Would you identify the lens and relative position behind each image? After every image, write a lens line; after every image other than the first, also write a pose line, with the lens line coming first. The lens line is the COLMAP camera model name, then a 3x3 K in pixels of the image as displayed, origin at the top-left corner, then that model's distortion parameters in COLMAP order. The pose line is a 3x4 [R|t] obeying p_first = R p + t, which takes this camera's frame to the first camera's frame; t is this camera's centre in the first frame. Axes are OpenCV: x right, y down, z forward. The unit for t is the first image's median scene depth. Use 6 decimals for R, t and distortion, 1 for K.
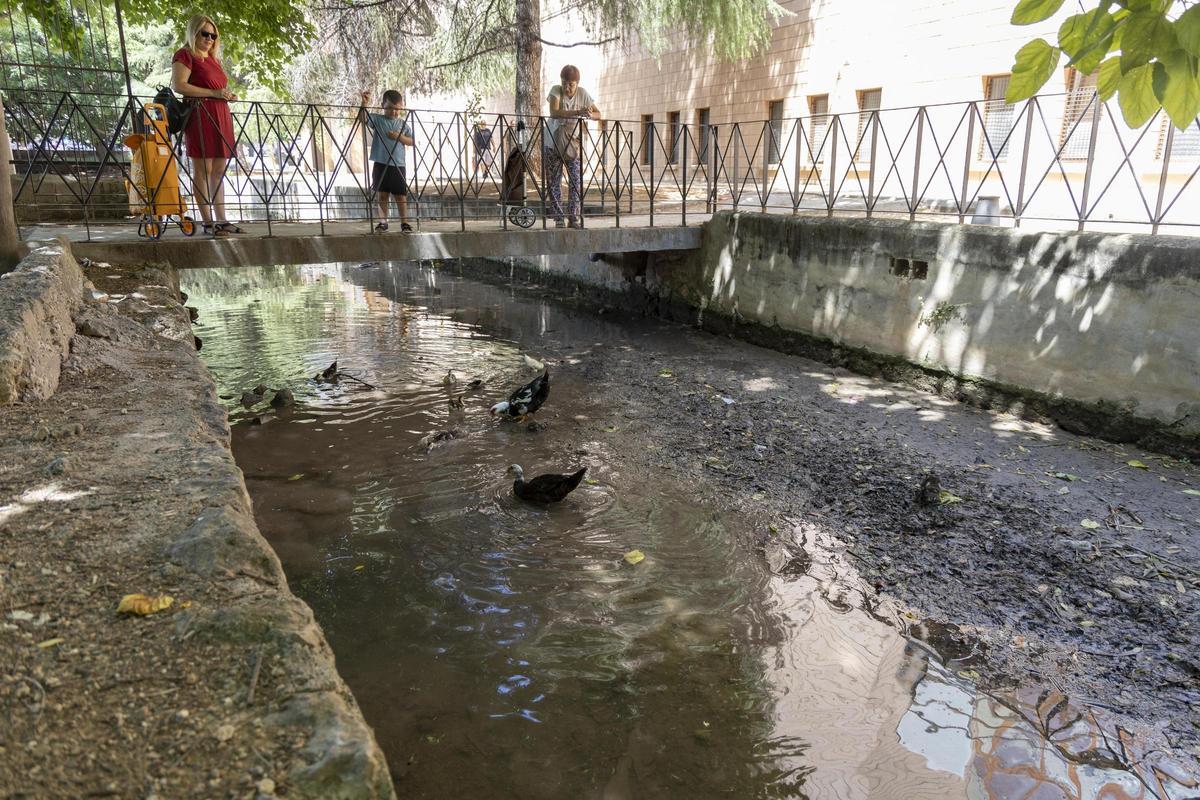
lens RADIAL K [[843.6, 0, 608.6], [0, 843.6, 397.9], [0, 0, 1]] dist [0.031165, -0.022757]
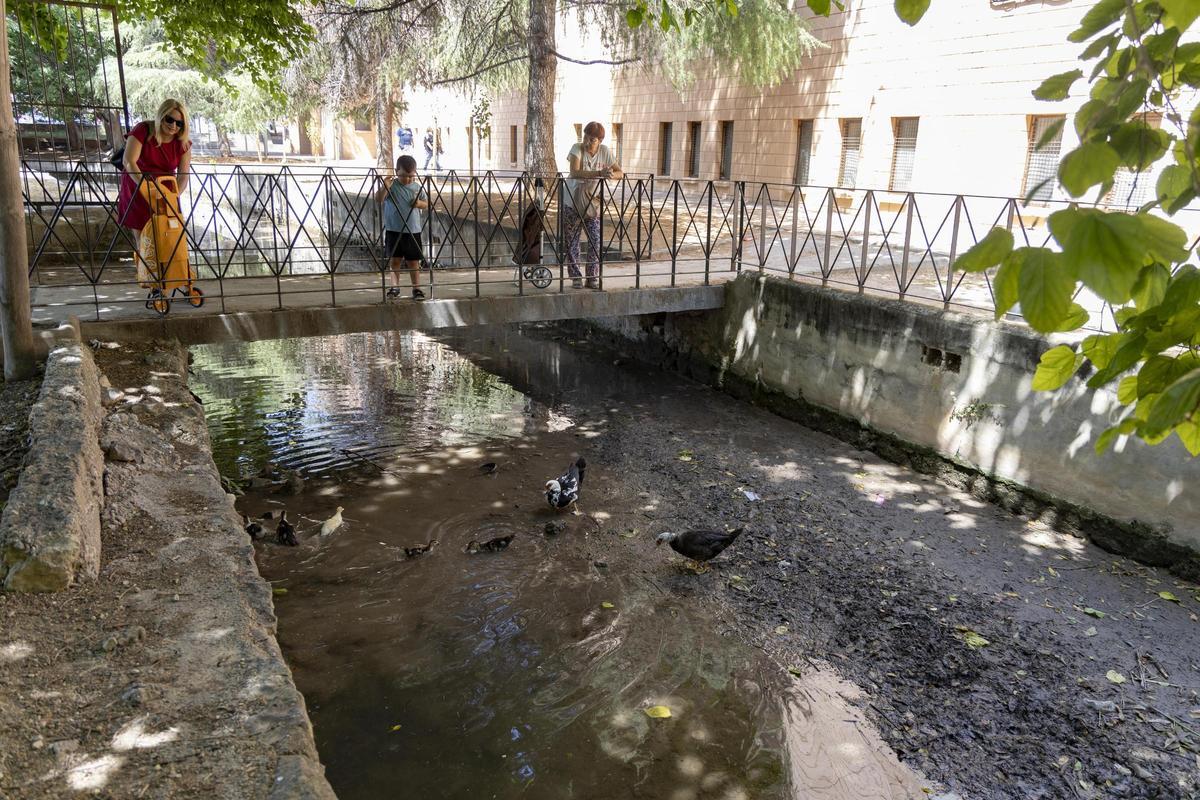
lens RADIAL K [[923.6, 0, 606.0], [0, 923.6, 400.8], [0, 0, 1]] dist [0.020483, -0.006553]
pose [[0.999704, 0.023425, -0.006529, -0.018466], [-0.023357, 0.999675, 0.010233, -0.106147], [0.006766, -0.010078, 0.999926, -0.054690]]
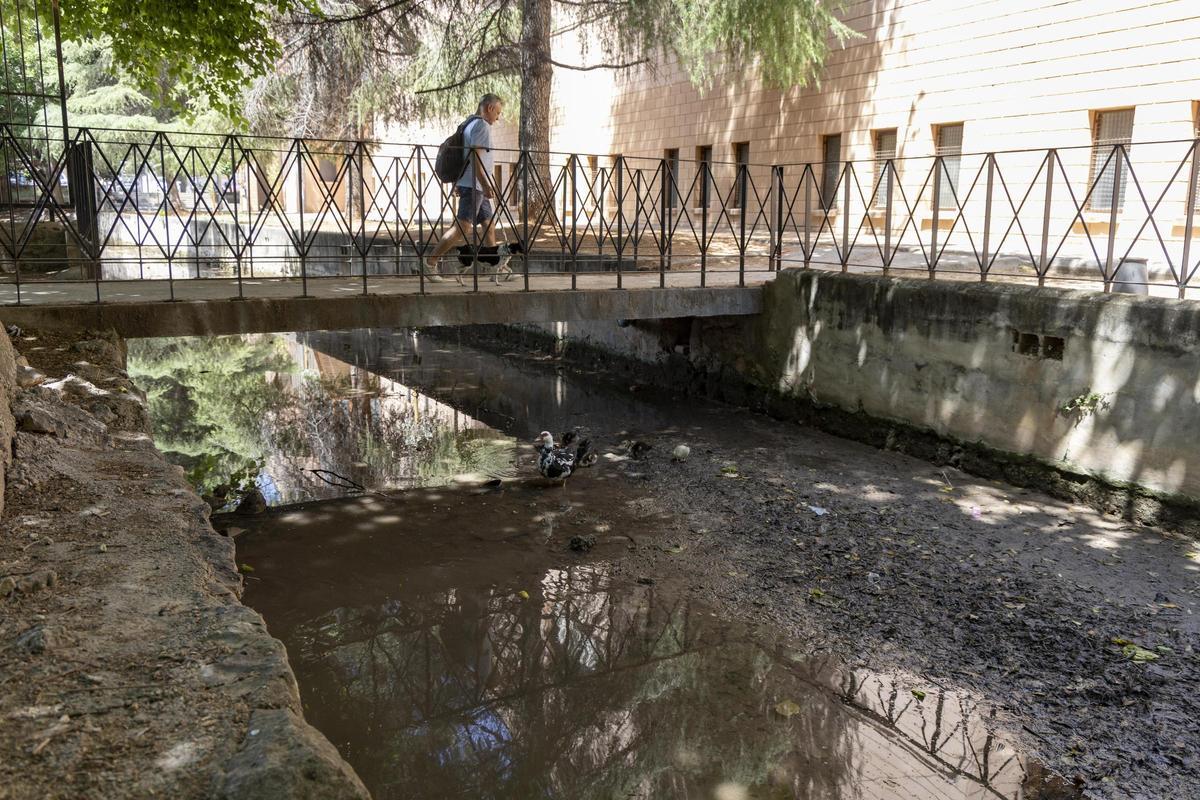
lens RADIAL K [[1029.4, 0, 605.8], [0, 1029.4, 398.1], [0, 0, 1]] dist [0.007998, 0.000274]
pose [[0.999952, 0.009252, 0.003177, -0.056055], [-0.008959, 0.996556, -0.082436, -0.019230], [-0.003929, 0.082404, 0.996591, 0.035094]]
